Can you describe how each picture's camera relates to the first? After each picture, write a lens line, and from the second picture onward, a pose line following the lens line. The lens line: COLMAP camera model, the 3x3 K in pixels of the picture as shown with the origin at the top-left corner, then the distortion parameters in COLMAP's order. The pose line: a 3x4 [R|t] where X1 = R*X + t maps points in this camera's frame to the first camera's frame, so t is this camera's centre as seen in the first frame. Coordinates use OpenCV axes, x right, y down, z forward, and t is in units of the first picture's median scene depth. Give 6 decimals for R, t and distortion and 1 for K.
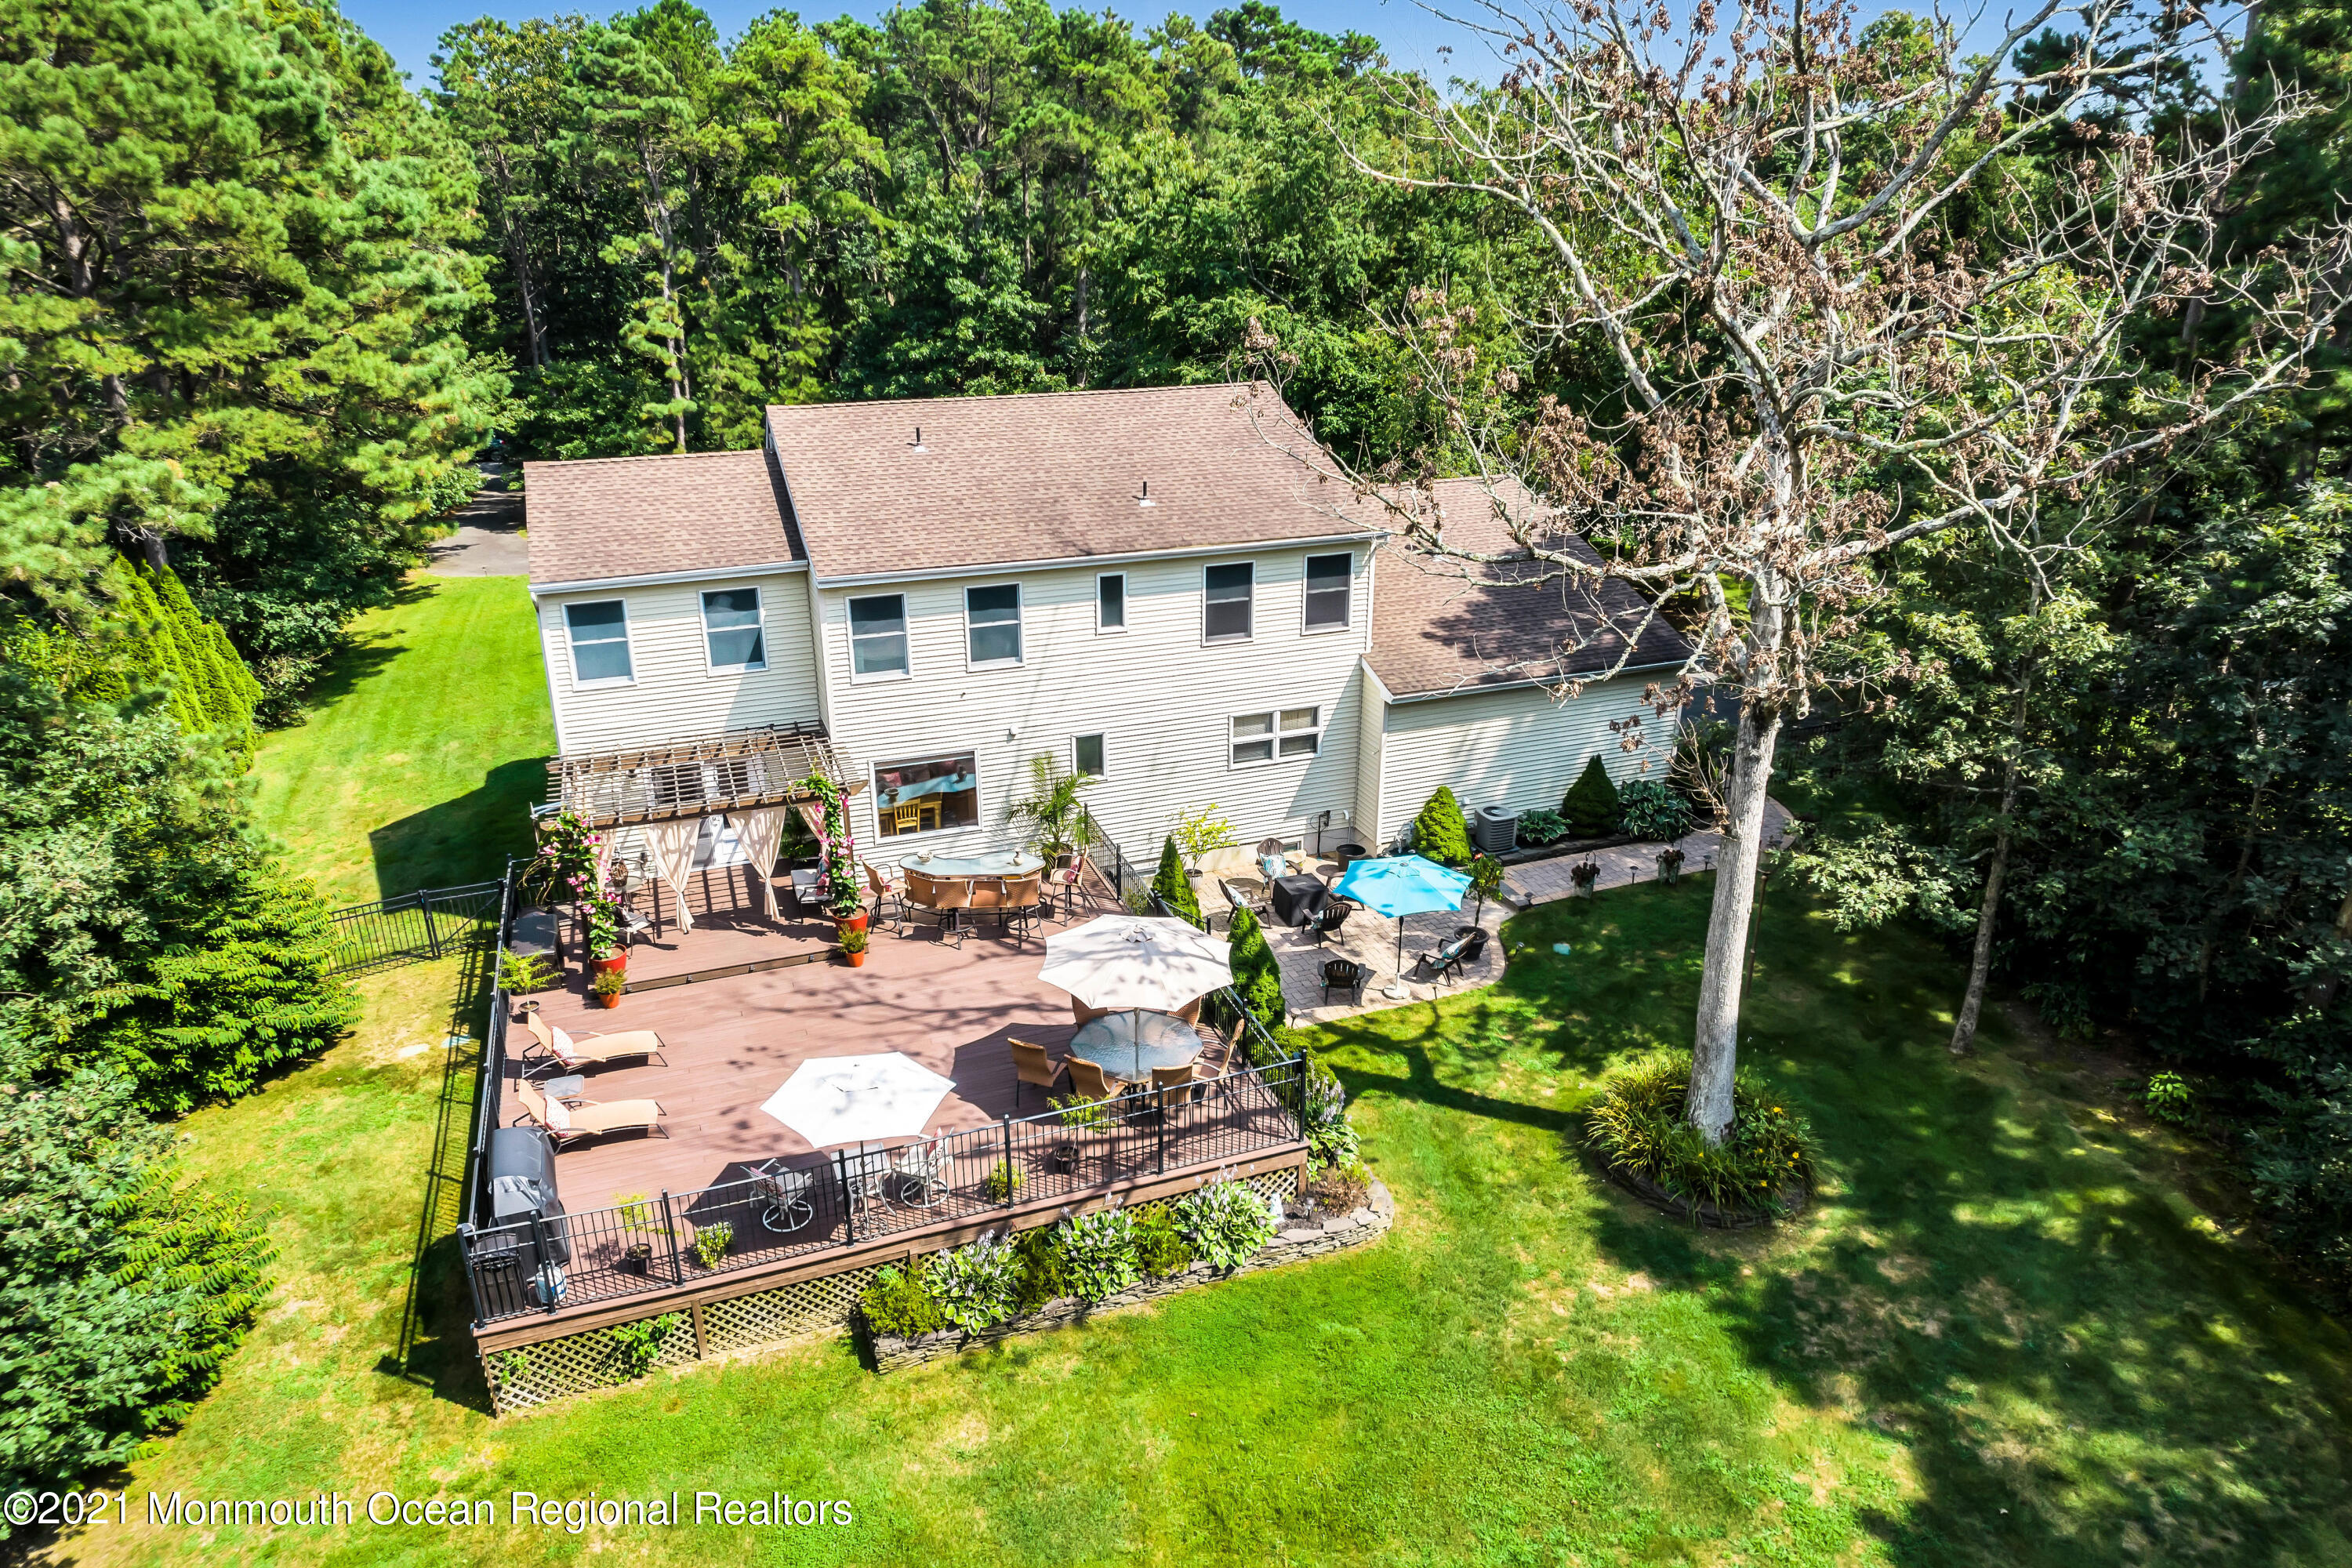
lens RADIAL K [[1505.0, 0, 1185.2], [0, 1505.0, 798.9], [0, 0, 1]] dist [-0.077549, 0.065459]
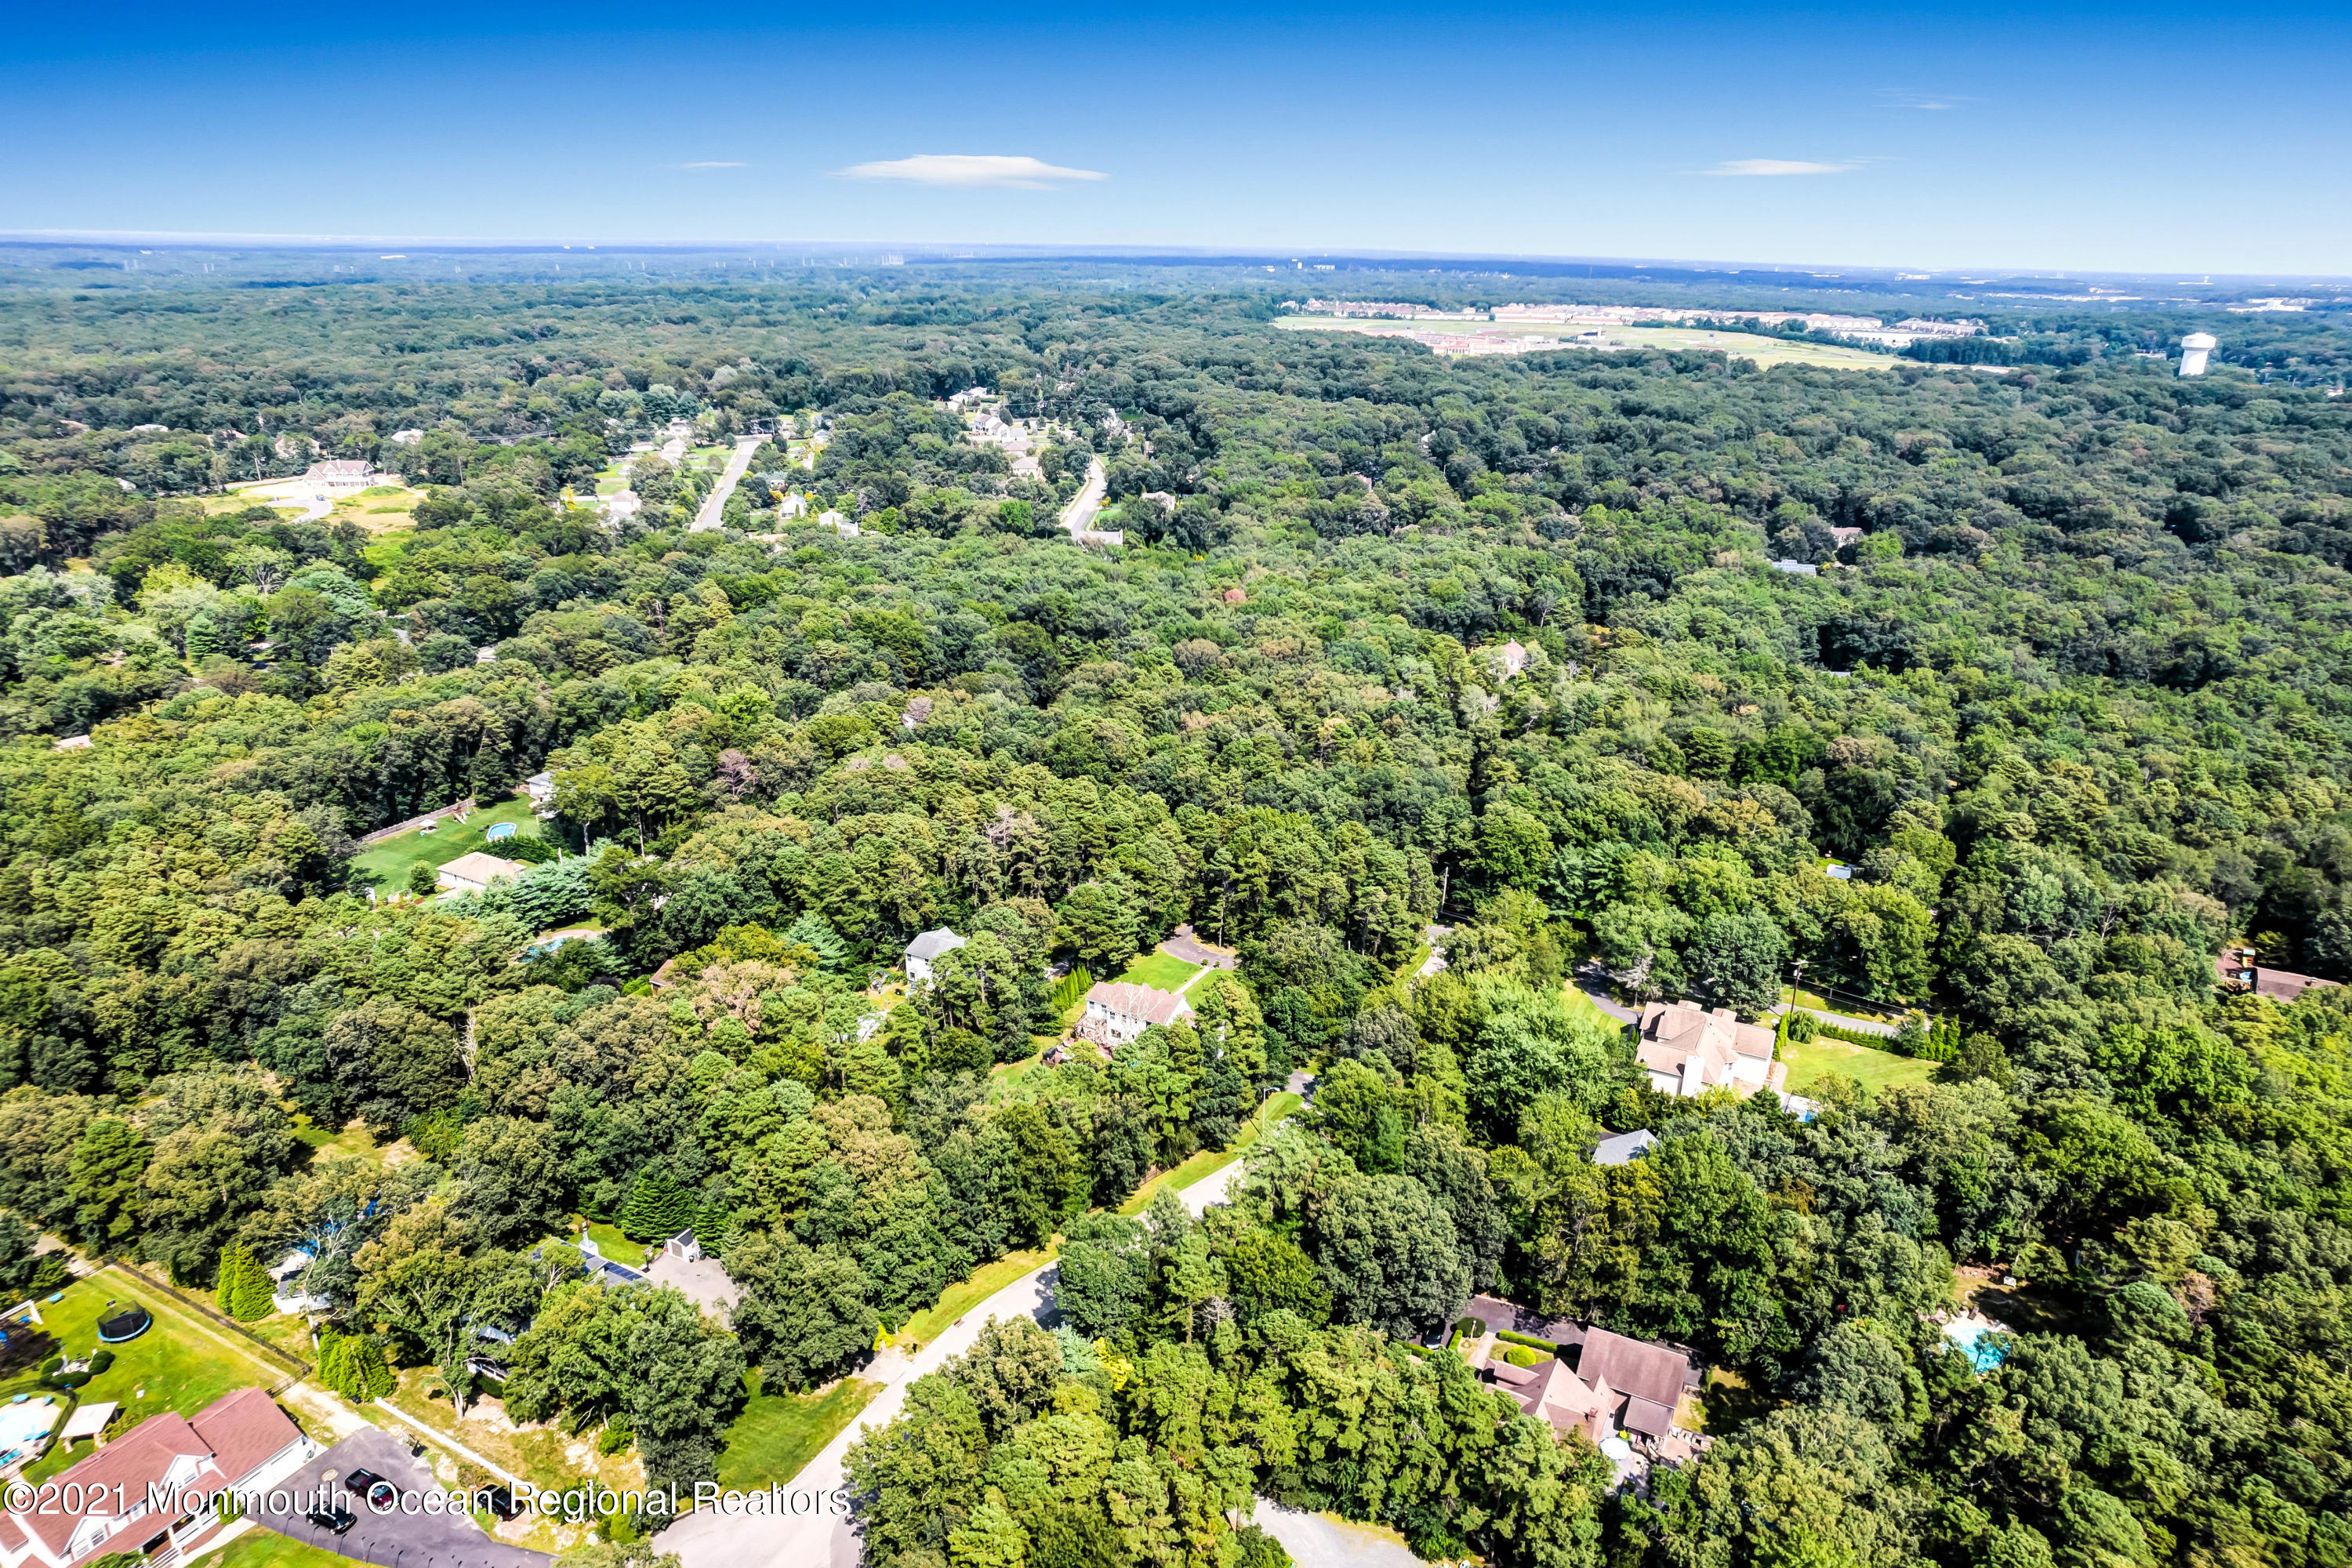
lens RADIAL K [[1505.0, 0, 1167.2], [0, 1505.0, 768.0], [0, 0, 1]] dist [-0.077549, 0.065459]
pose [[0.654081, 0.259215, -0.710624, 6.180443], [-0.294566, 0.952577, 0.076344, -2.364388], [0.696713, 0.159390, 0.699418, -5.463133]]
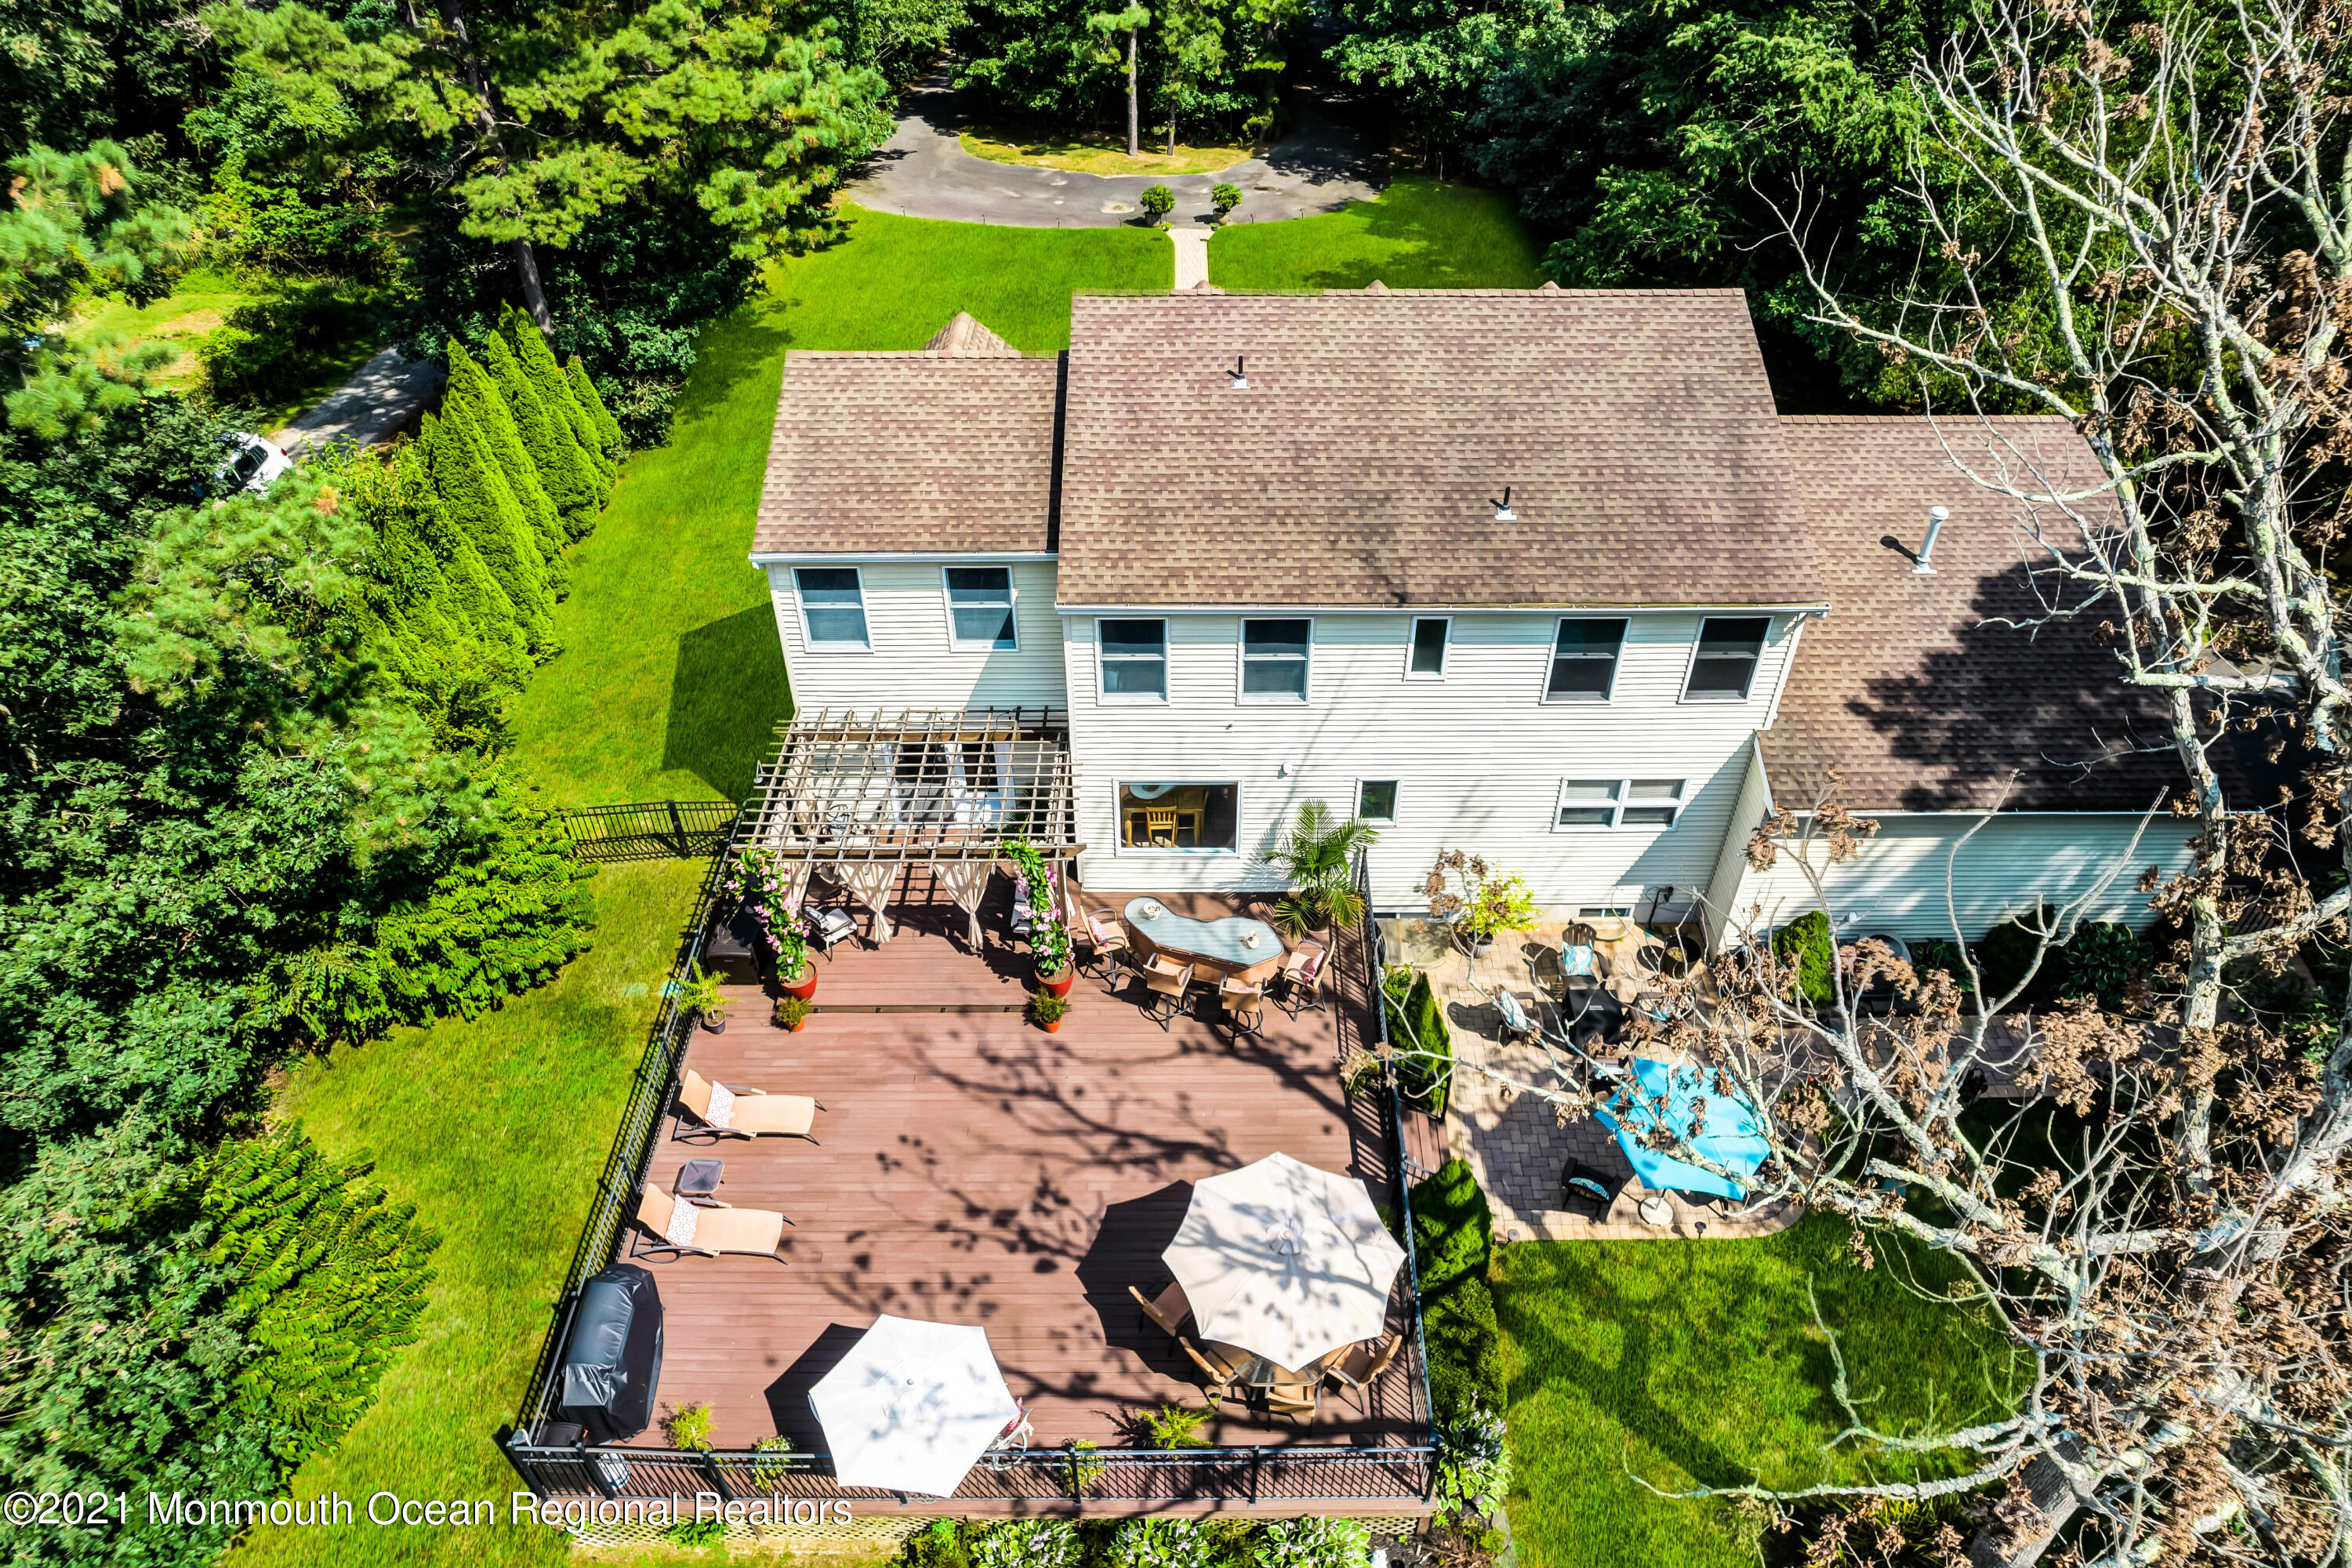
lens RADIAL K [[1505.0, 0, 1175.2], [0, 1505.0, 799.4], [0, 0, 1]] dist [-0.077549, 0.065459]
pose [[0.933295, 0.232943, -0.273310, 0.064037], [-0.131524, 0.929917, 0.343447, -0.325832], [0.334159, -0.284591, 0.898524, 0.234815]]
